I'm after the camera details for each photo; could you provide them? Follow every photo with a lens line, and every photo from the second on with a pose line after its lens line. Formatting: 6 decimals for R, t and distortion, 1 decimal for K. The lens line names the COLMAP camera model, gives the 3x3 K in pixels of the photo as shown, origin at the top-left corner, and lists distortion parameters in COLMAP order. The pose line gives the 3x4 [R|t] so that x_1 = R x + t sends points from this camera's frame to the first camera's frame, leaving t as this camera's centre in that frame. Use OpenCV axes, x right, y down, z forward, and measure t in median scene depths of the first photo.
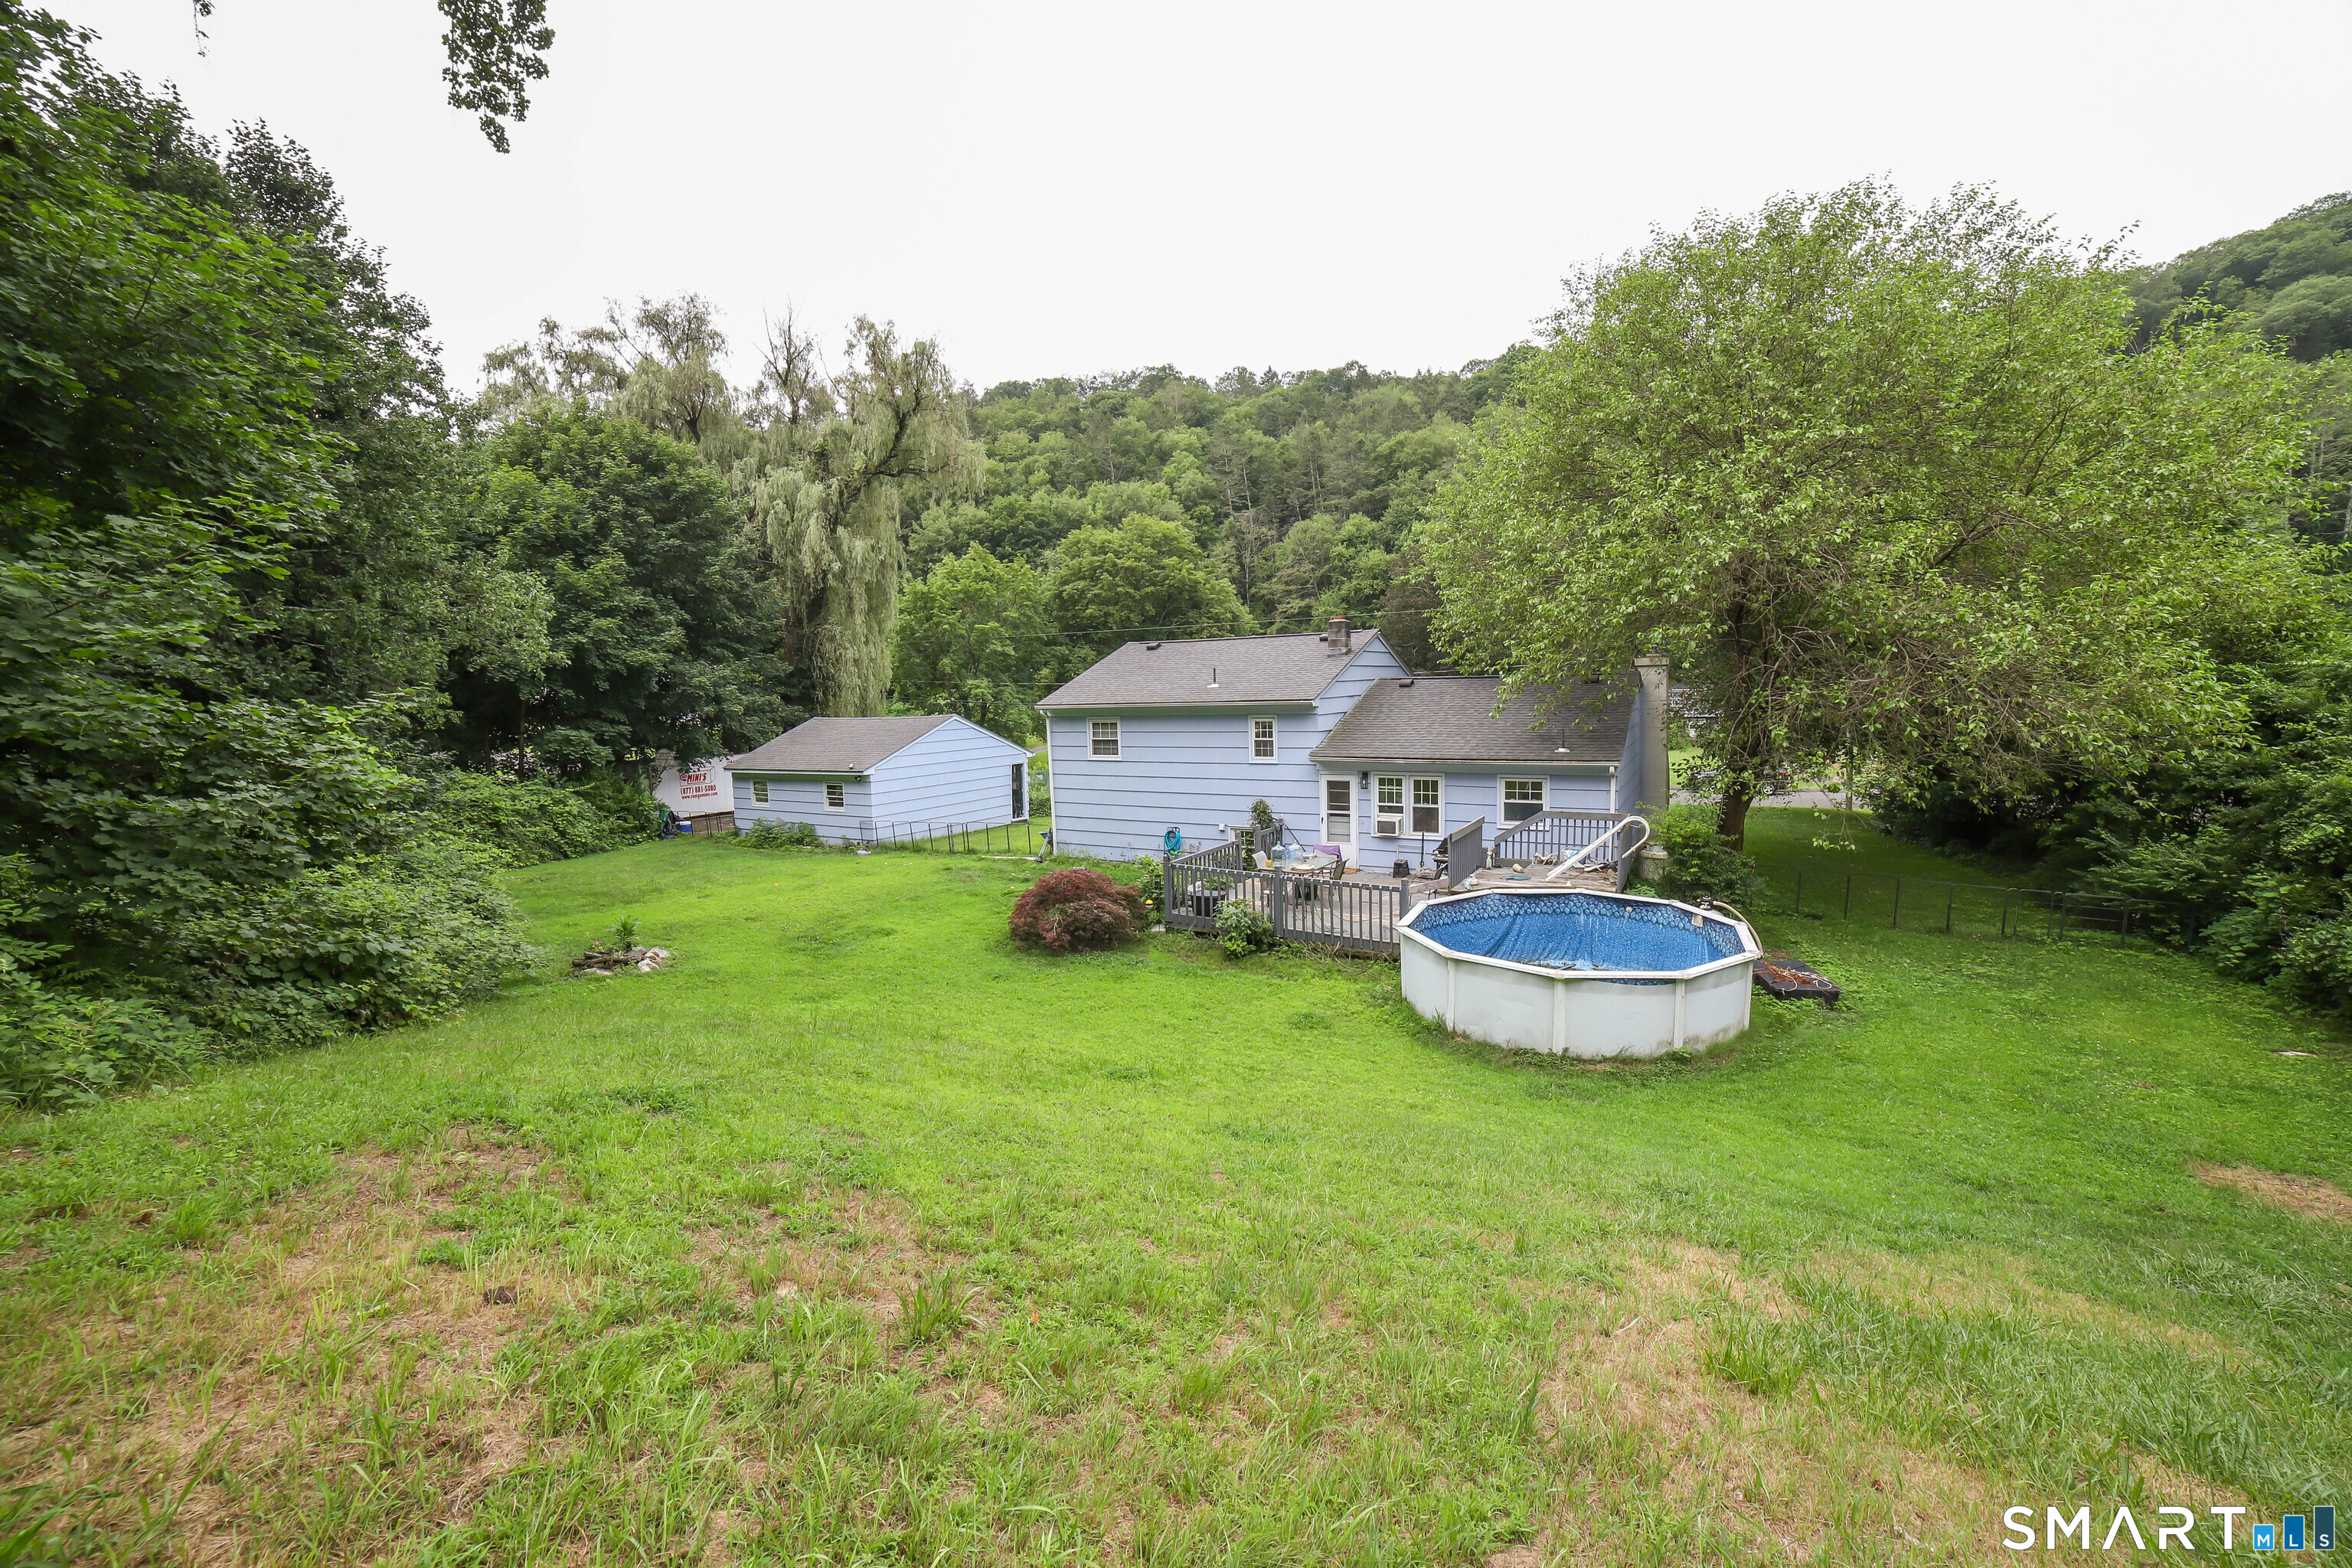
lens RADIAL K [[945.8, 0, 1171.3], [0, 945.8, 782.1], [0, 0, 1]] dist [-0.103839, 0.032116]
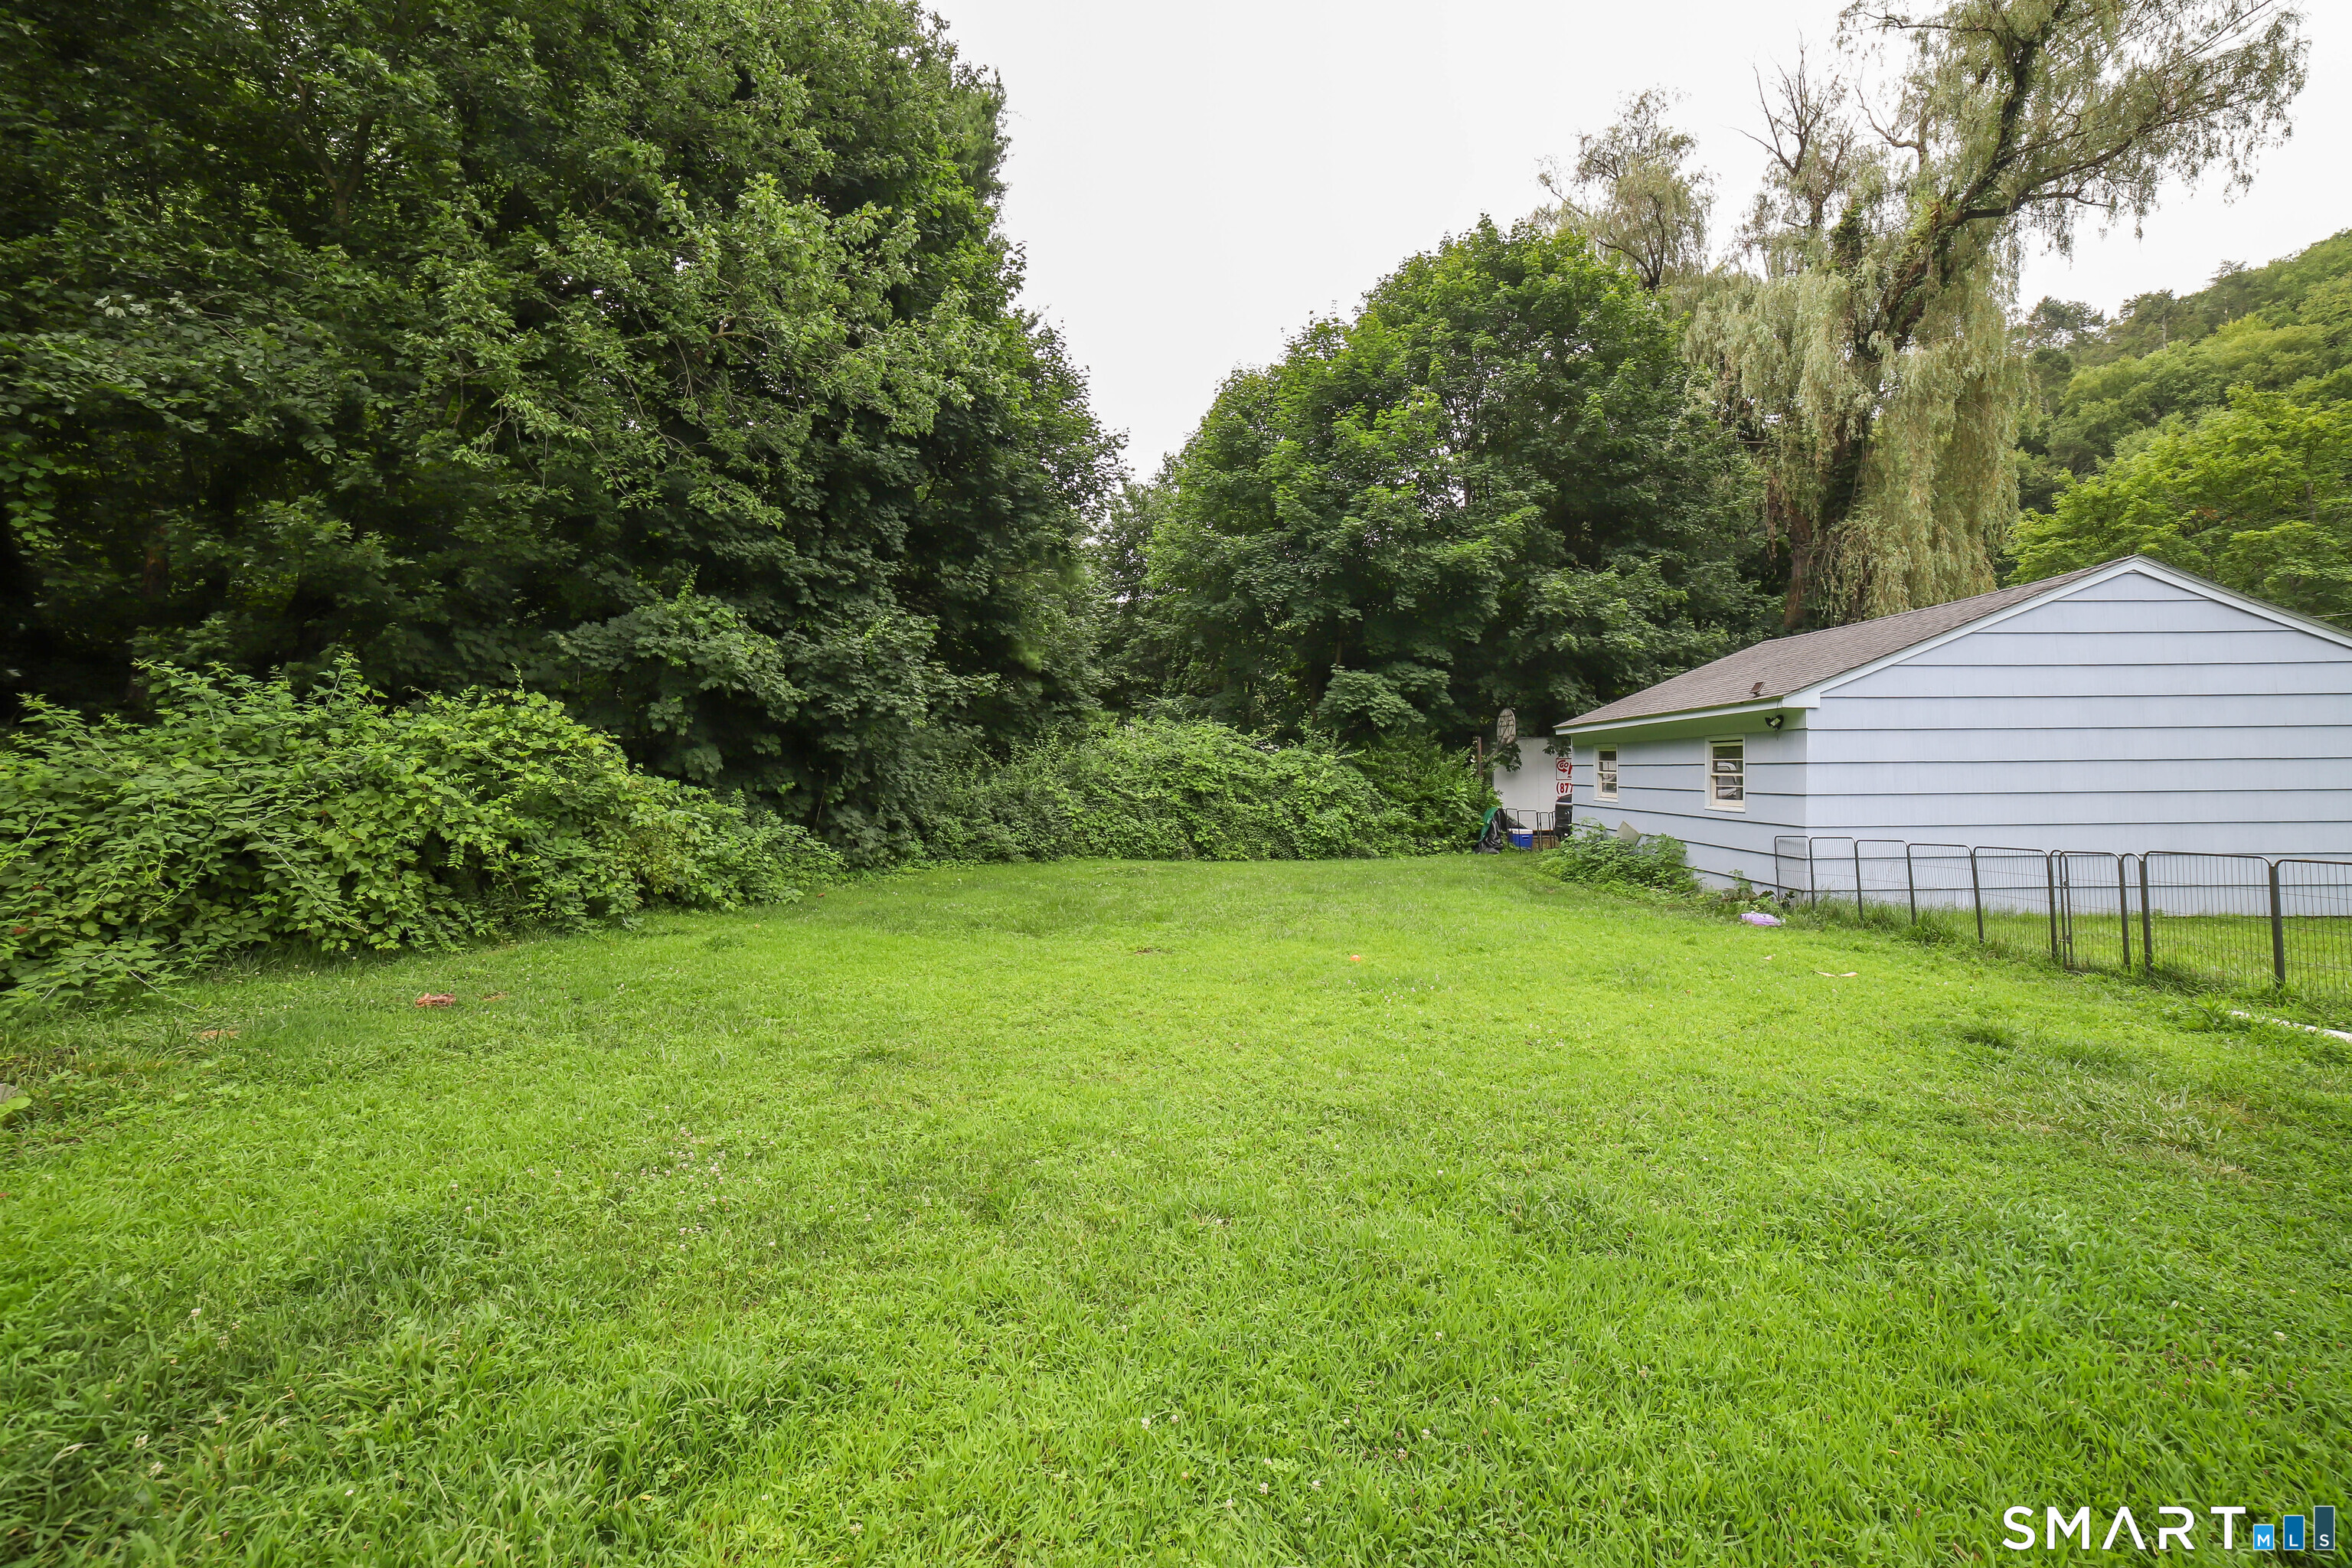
lens RADIAL K [[945.8, 0, 1171.3], [0, 945.8, 782.1], [0, 0, 1]] dist [-0.103839, 0.032116]
pose [[0.469601, 0.033027, -0.882261, -0.108726], [-0.084446, 0.996399, -0.007648, 0.037690], [0.878831, 0.078095, 0.470699, 0.532372]]
